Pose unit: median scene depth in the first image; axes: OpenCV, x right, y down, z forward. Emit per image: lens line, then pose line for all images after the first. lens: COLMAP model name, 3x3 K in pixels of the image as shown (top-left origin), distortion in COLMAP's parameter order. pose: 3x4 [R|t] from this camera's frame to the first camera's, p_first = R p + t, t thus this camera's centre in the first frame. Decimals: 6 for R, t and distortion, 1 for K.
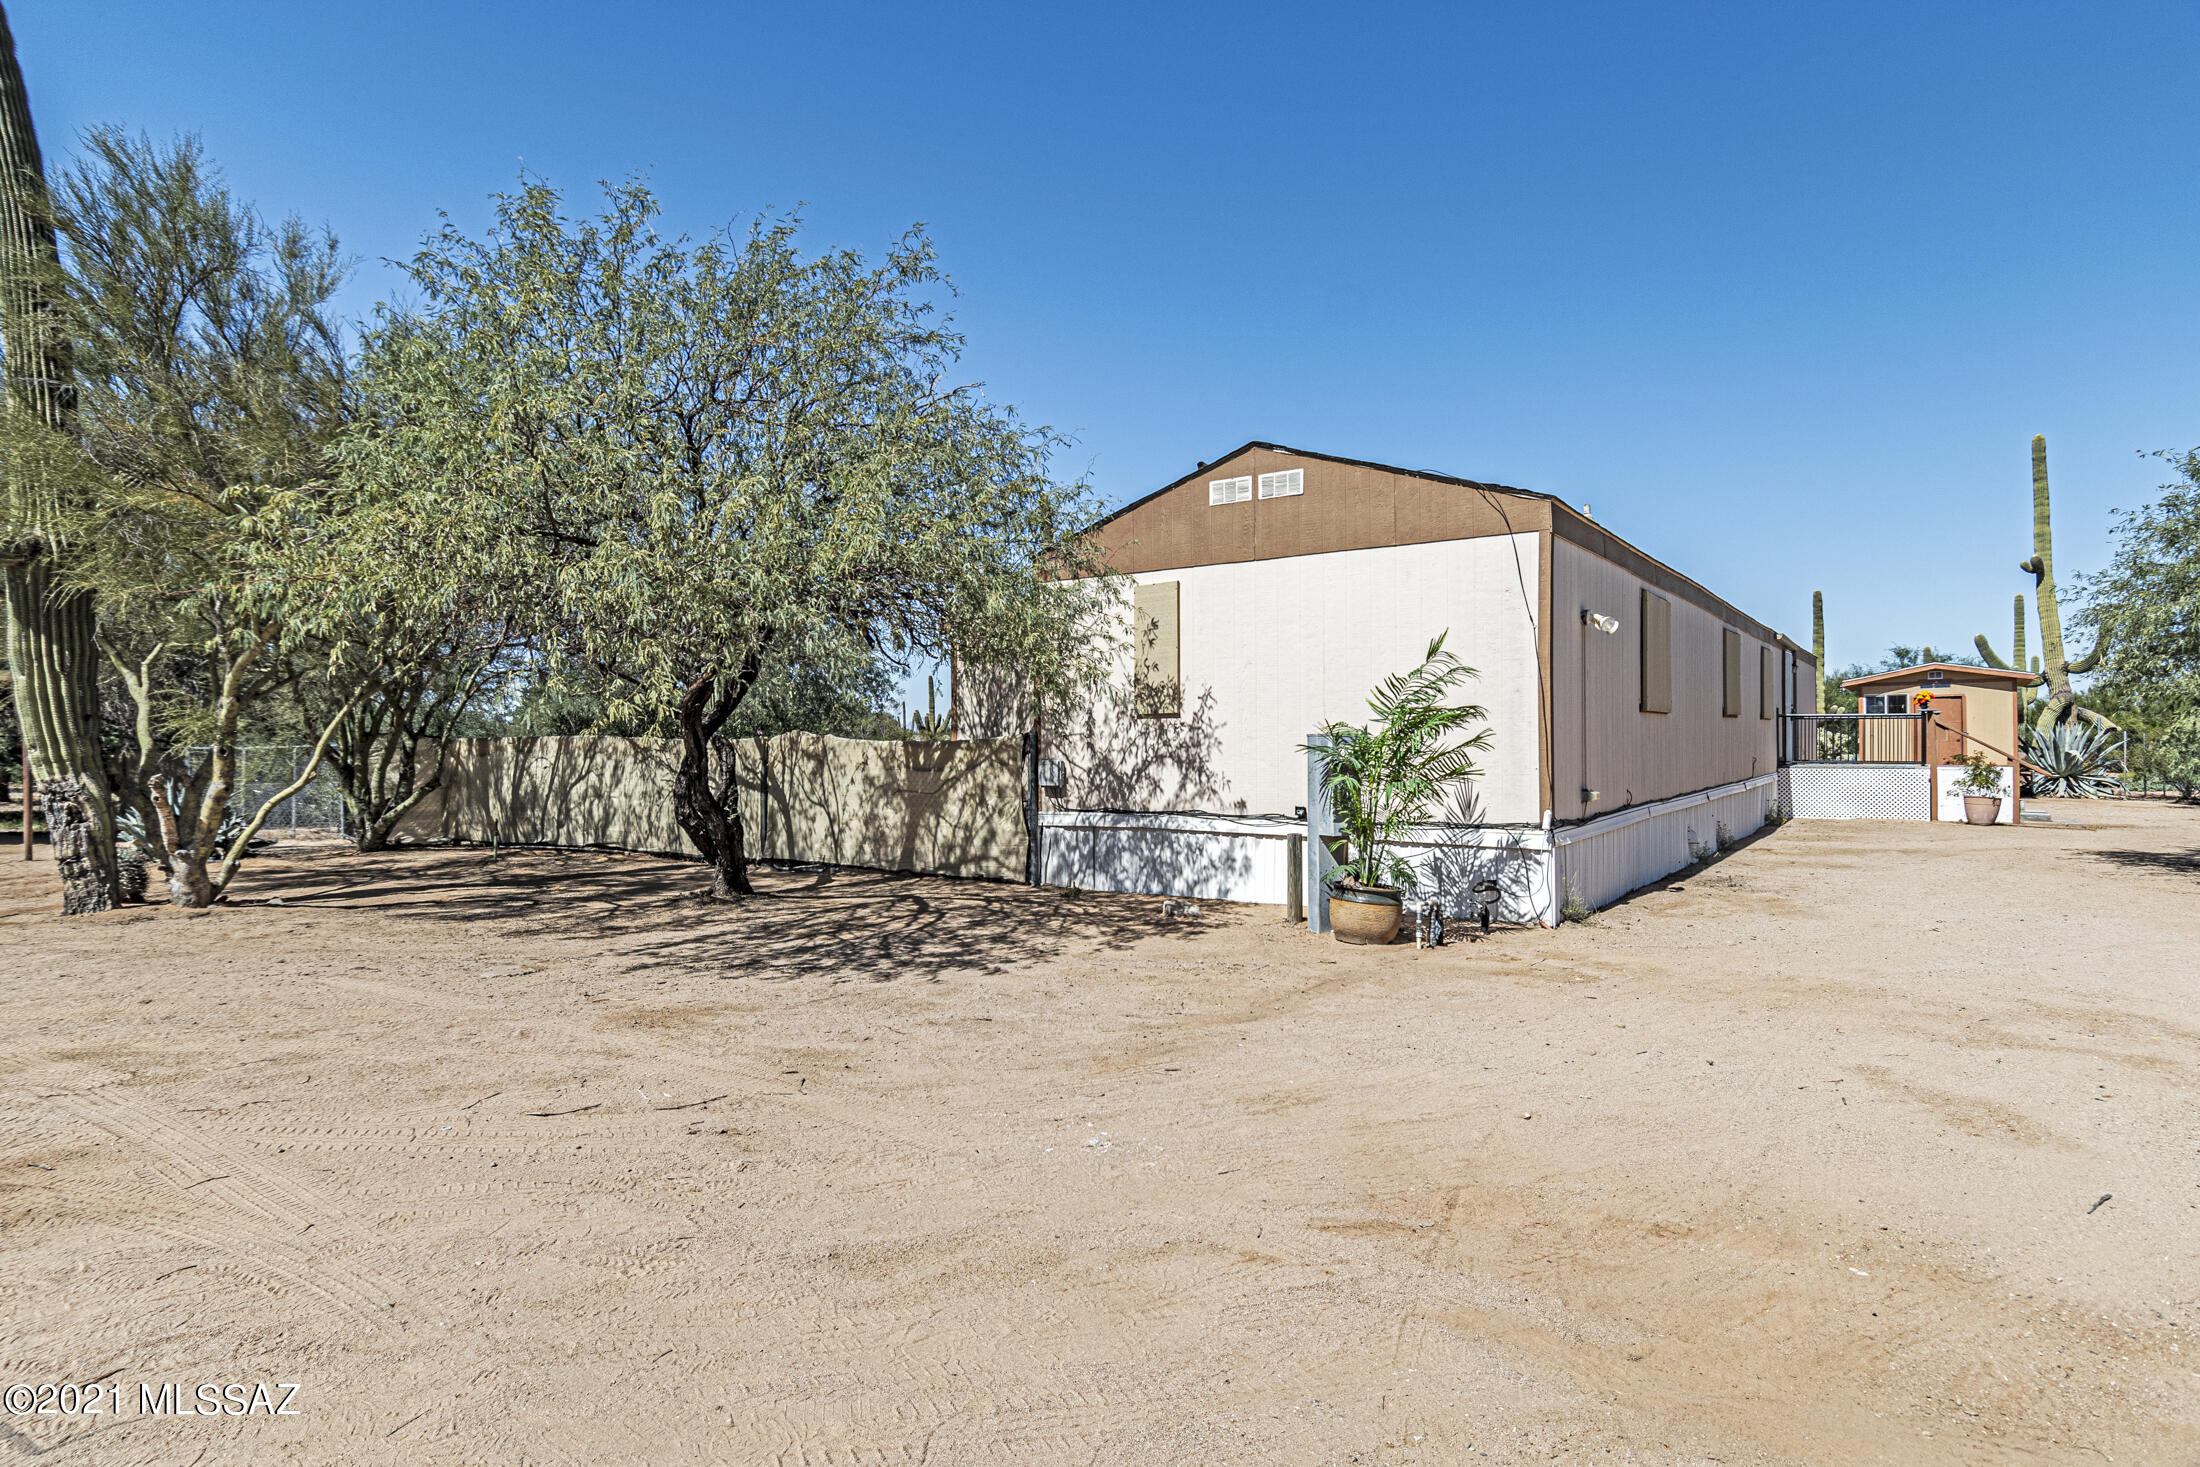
lens RADIAL K [[1162.3, 0, 1118.2], [0, 1162.3, 742.2], [0, 0, 1]] dist [0.014241, -0.001735]
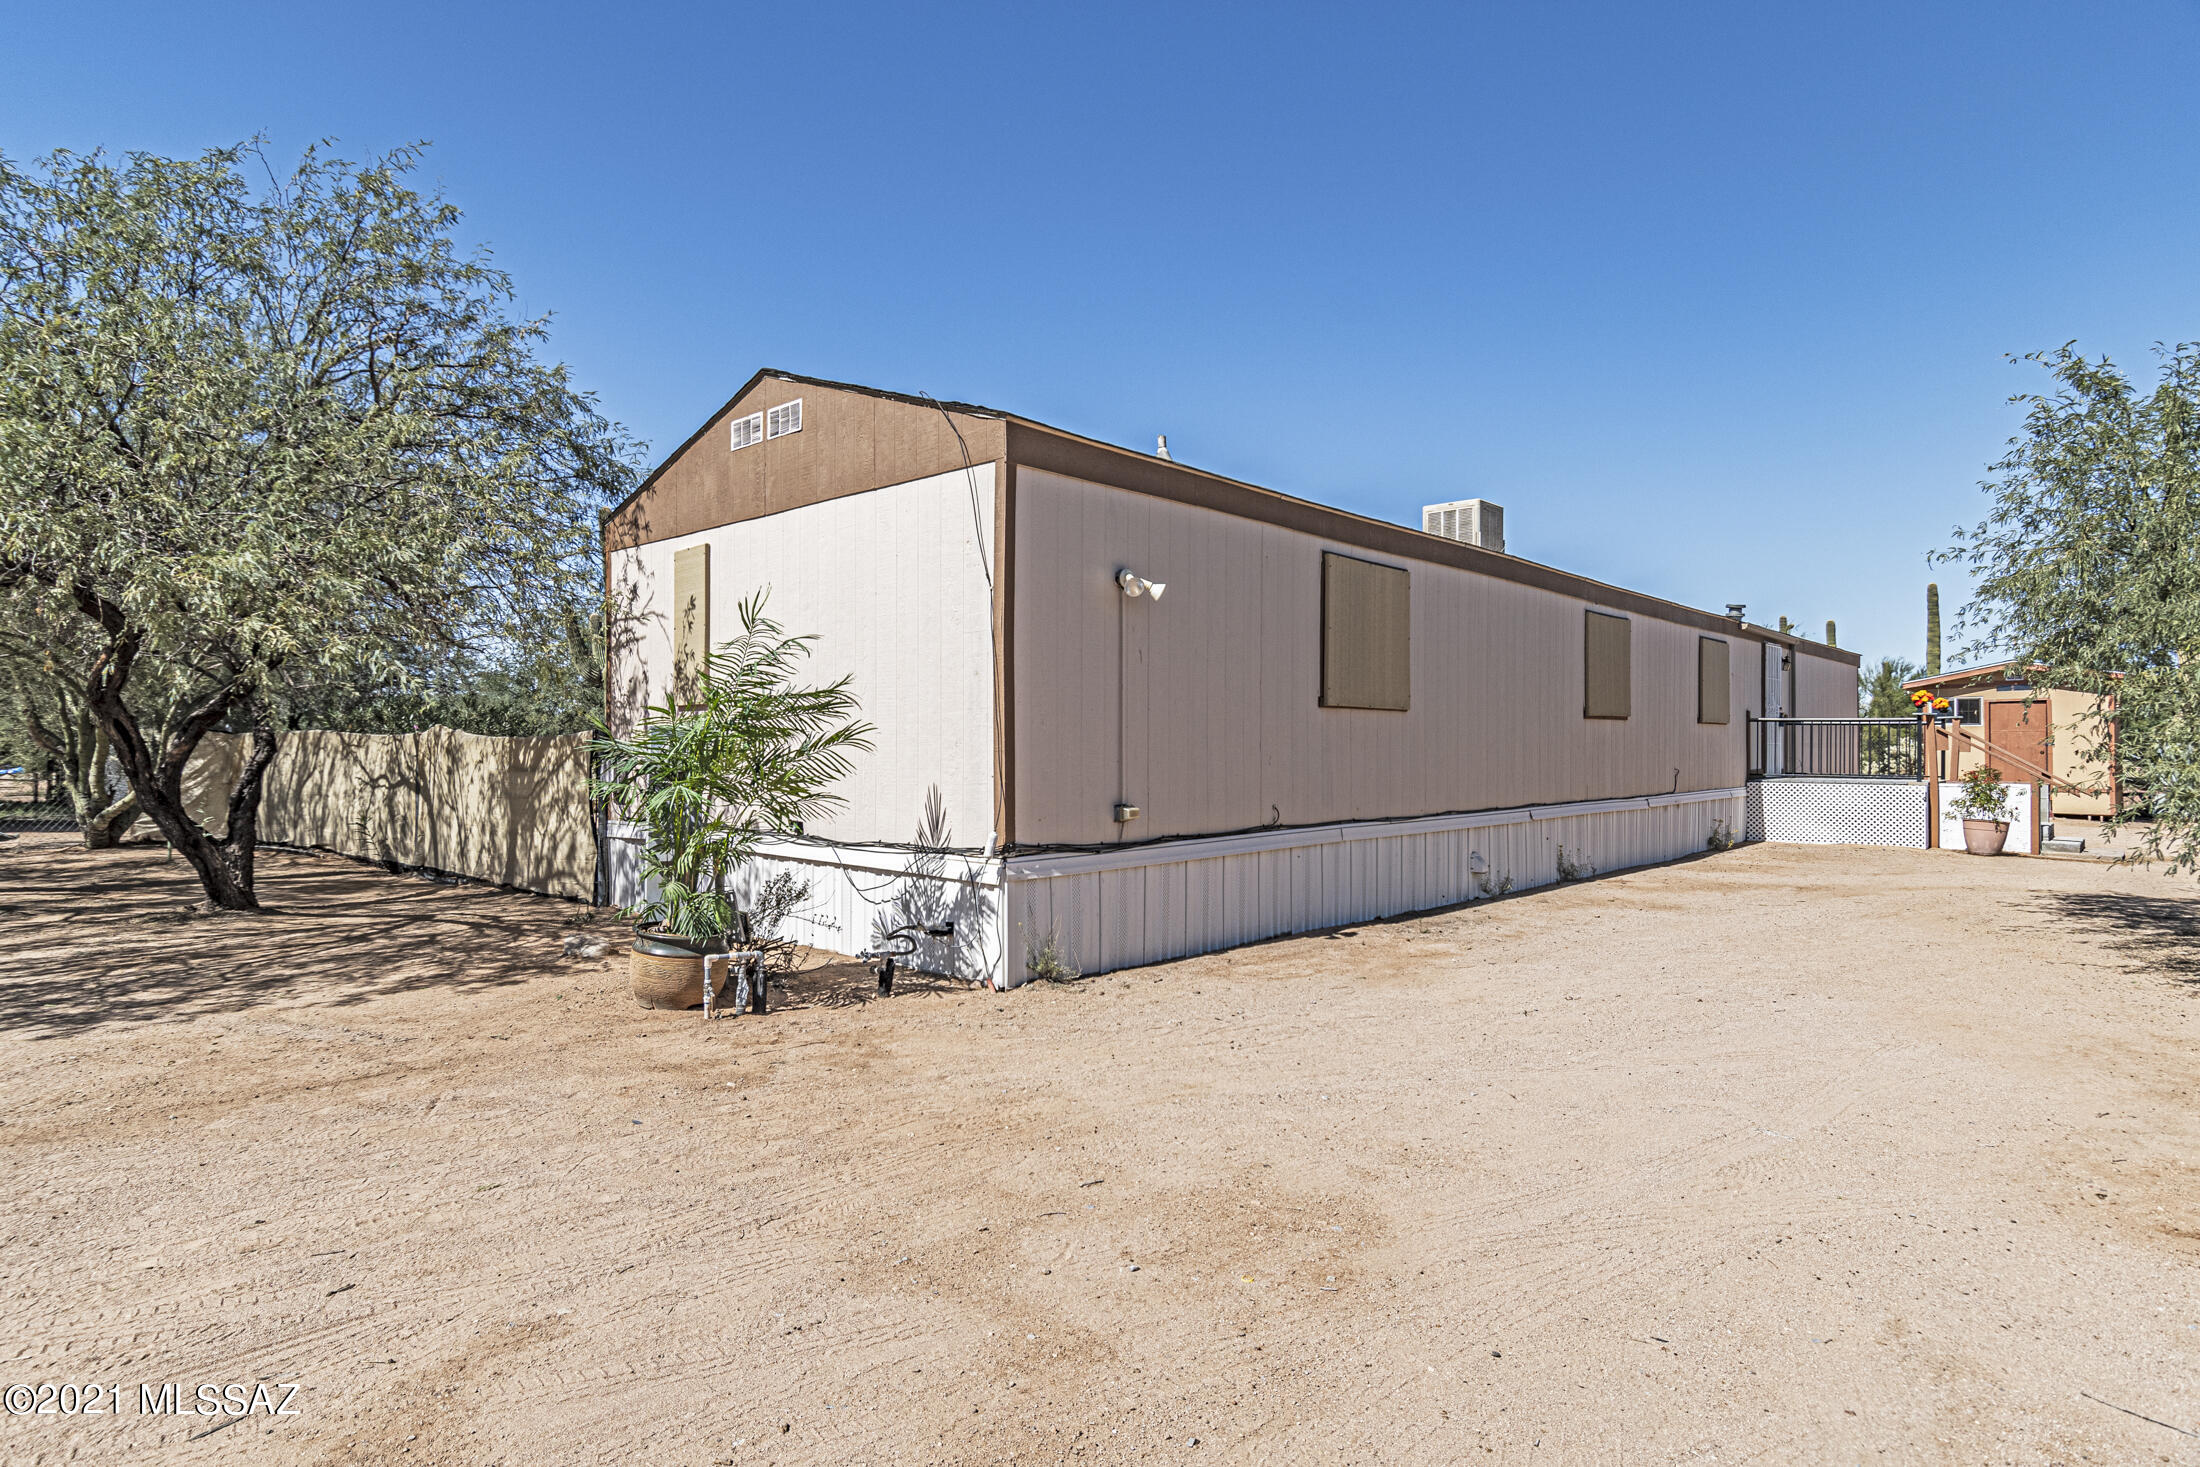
lens RADIAL K [[1162.3, 0, 1086.2], [0, 1162.3, 728.8], [0, 0, 1]] dist [0.014241, -0.001735]
pose [[0.992424, 0.007755, -0.122612, 0.380760], [-0.009686, 0.999838, -0.015154, 0.002282], [0.122474, 0.016227, 0.992339, 0.196144]]
